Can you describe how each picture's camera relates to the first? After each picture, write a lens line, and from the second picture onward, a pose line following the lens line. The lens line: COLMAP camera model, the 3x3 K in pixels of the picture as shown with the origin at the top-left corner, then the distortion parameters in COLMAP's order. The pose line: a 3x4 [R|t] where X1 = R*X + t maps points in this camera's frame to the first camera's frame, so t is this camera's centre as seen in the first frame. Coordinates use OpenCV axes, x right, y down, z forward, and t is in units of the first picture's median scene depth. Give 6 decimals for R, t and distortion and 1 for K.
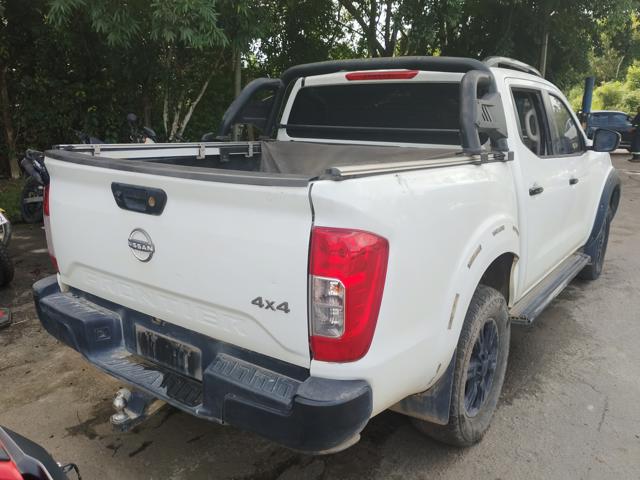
lens RADIAL K [[528.1, 0, 317.8], [0, 528.1, 243.0], [0, 0, 1]] dist [0.050347, -0.024685]
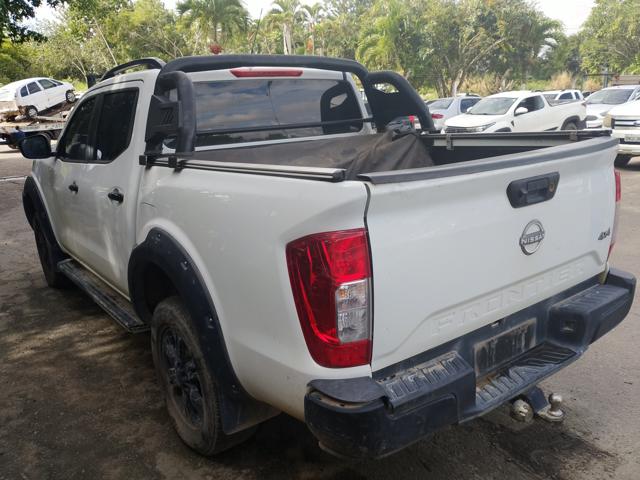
lens RADIAL K [[528.1, 0, 317.6], [0, 528.1, 239.4], [0, 0, 1]] dist [0.050347, -0.024685]
pose [[0.291565, -0.257835, 0.921146, -1.223495], [0.277020, 0.944480, 0.176683, -0.249213], [-0.915560, 0.203661, 0.346803, 0.925728]]
